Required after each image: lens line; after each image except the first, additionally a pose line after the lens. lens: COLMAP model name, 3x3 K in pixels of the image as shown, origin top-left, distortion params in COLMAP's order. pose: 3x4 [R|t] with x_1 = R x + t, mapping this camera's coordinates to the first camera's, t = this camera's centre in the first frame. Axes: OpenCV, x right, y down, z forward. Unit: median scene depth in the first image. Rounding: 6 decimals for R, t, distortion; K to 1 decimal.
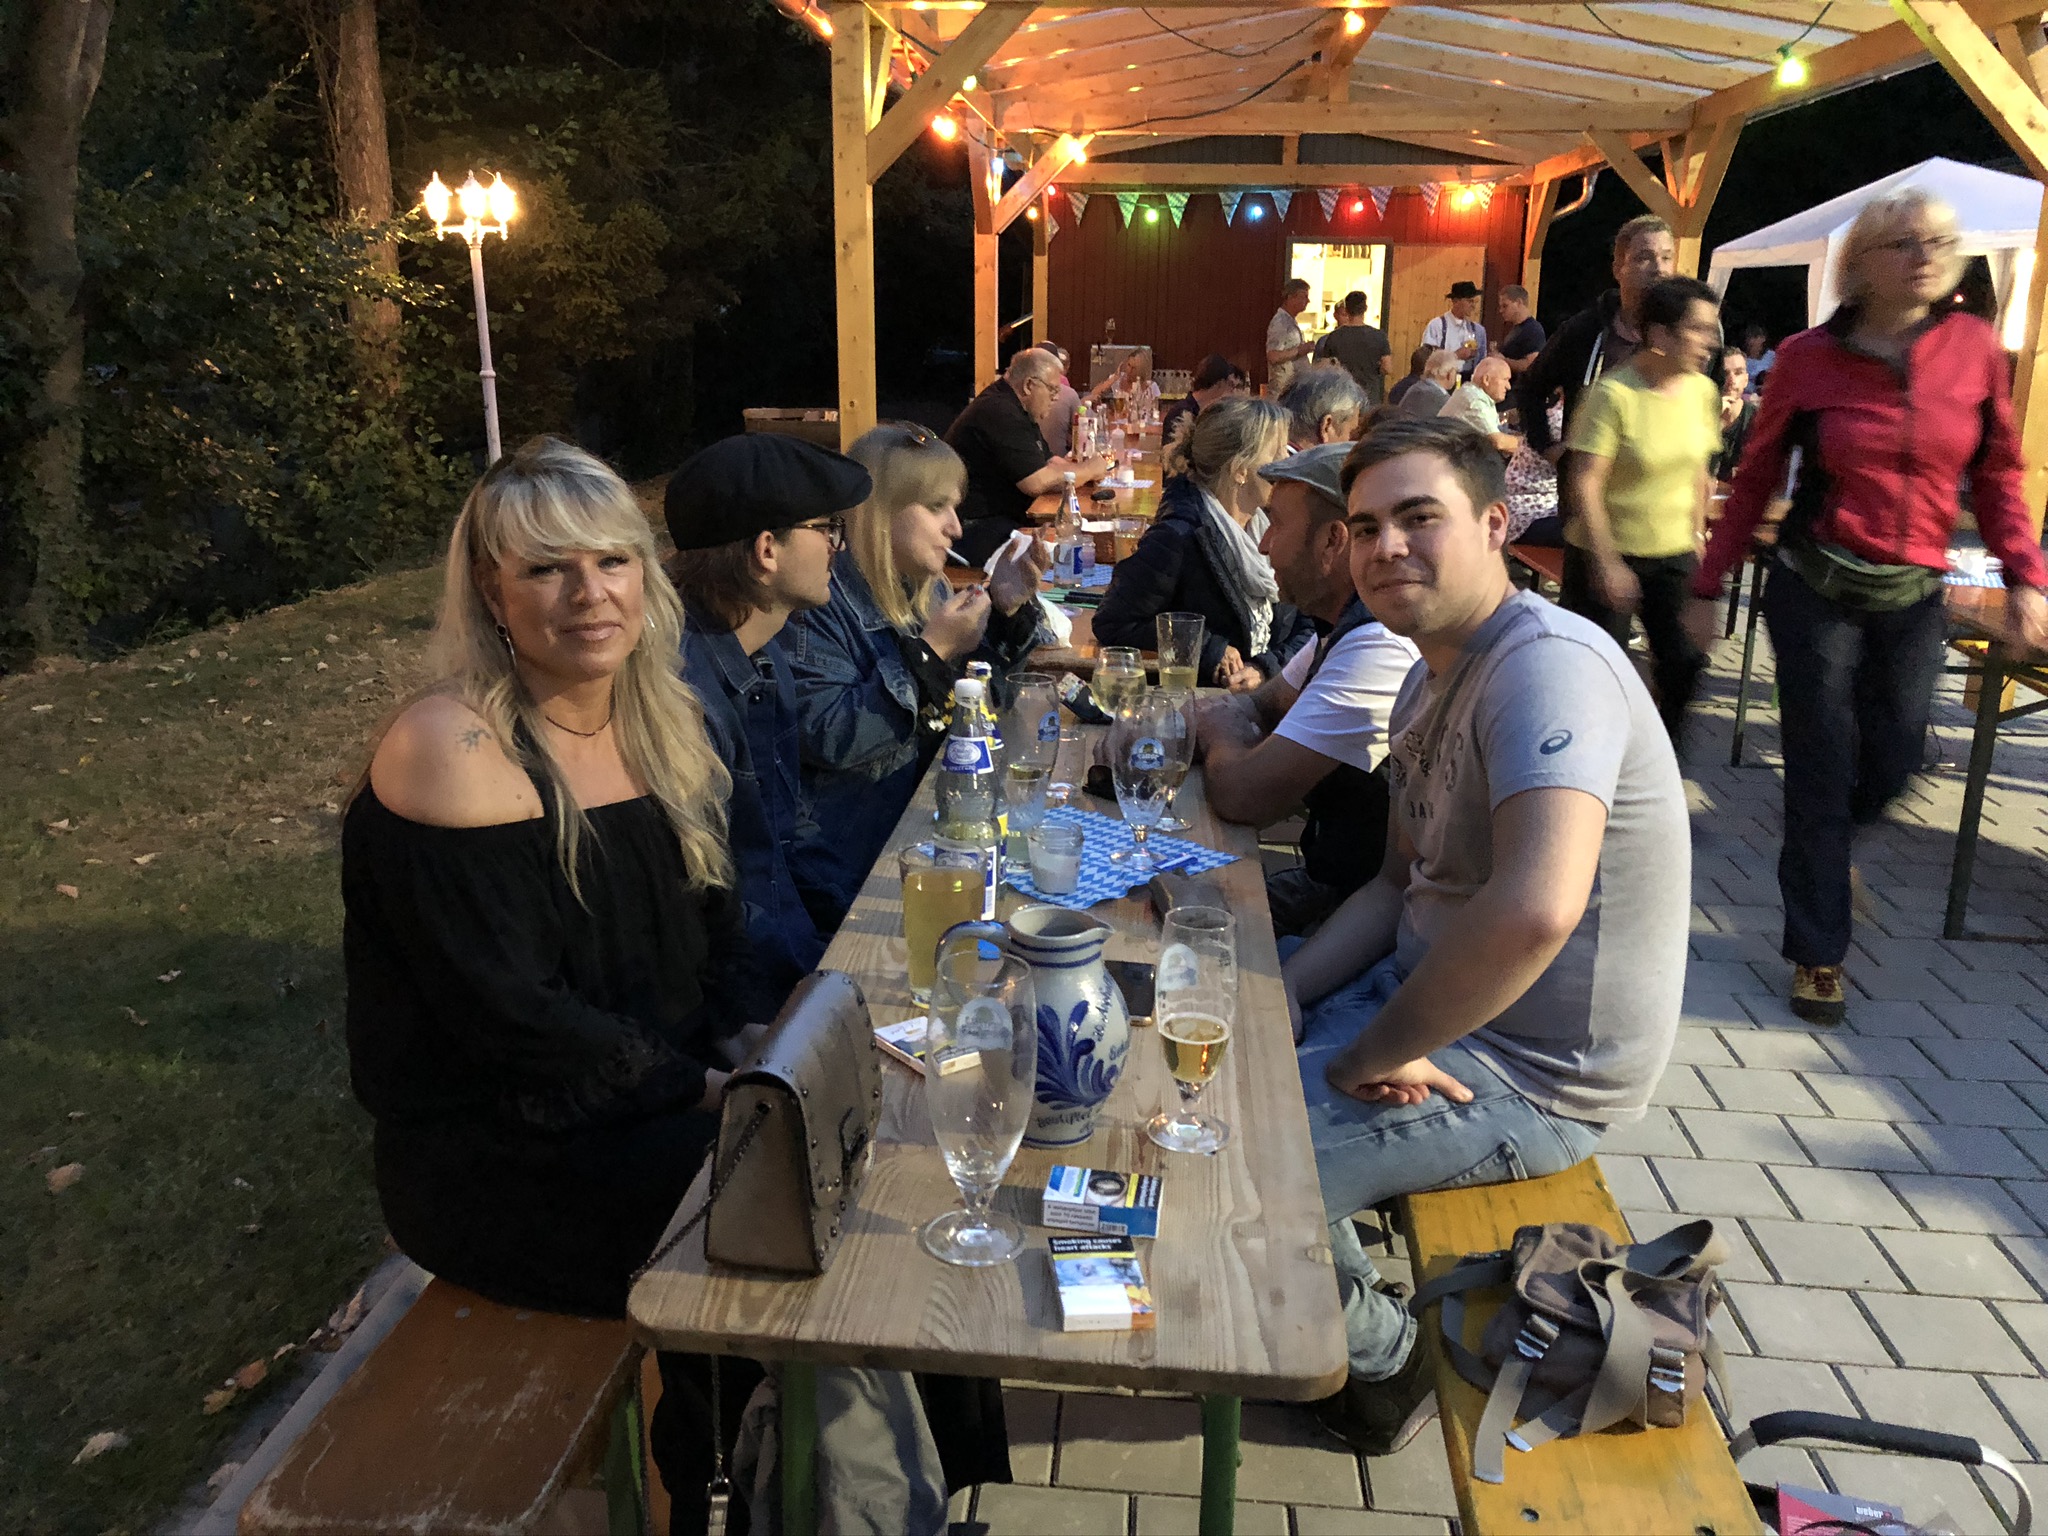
lens RADIAL K [[1678.7, 0, 1024.0], [0, 1678.7, 768.0], [0, 0, 1]] dist [0.004662, -0.000056]
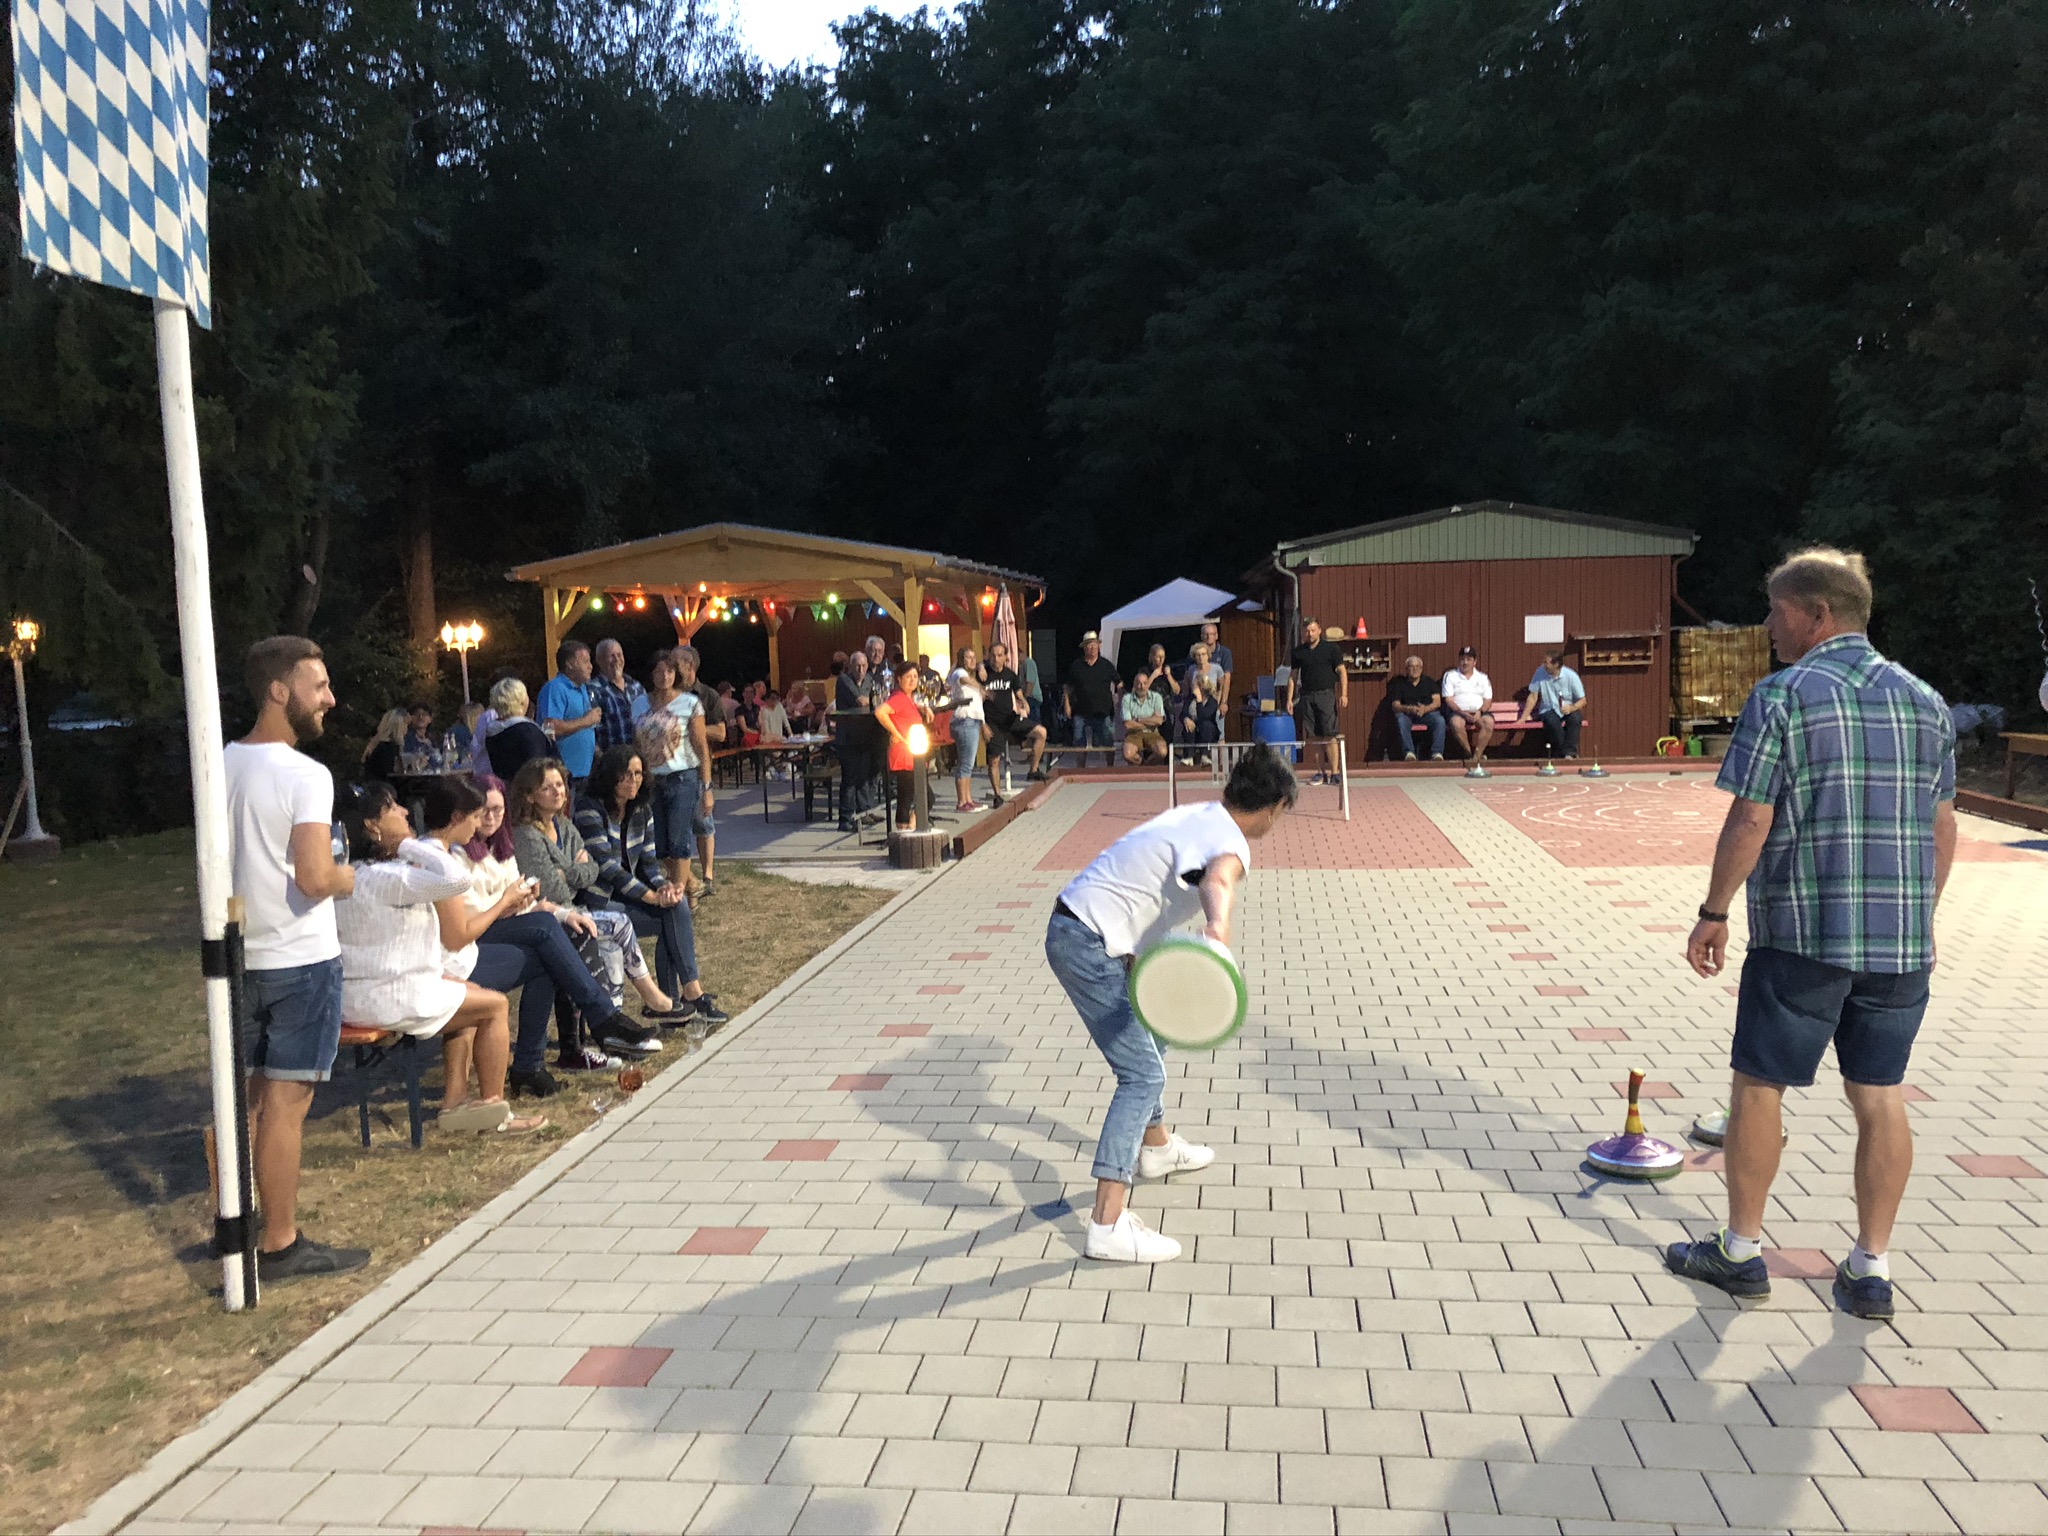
lens RADIAL K [[1678.7, 0, 1024.0], [0, 1678.7, 768.0], [0, 0, 1]] dist [0.004662, -0.000056]
pose [[0.998095, -0.035258, -0.050627, 0.482806], [0.024891, 0.980989, -0.192460, 0.271143], [0.056450, 0.190833, 0.979998, -1.037679]]
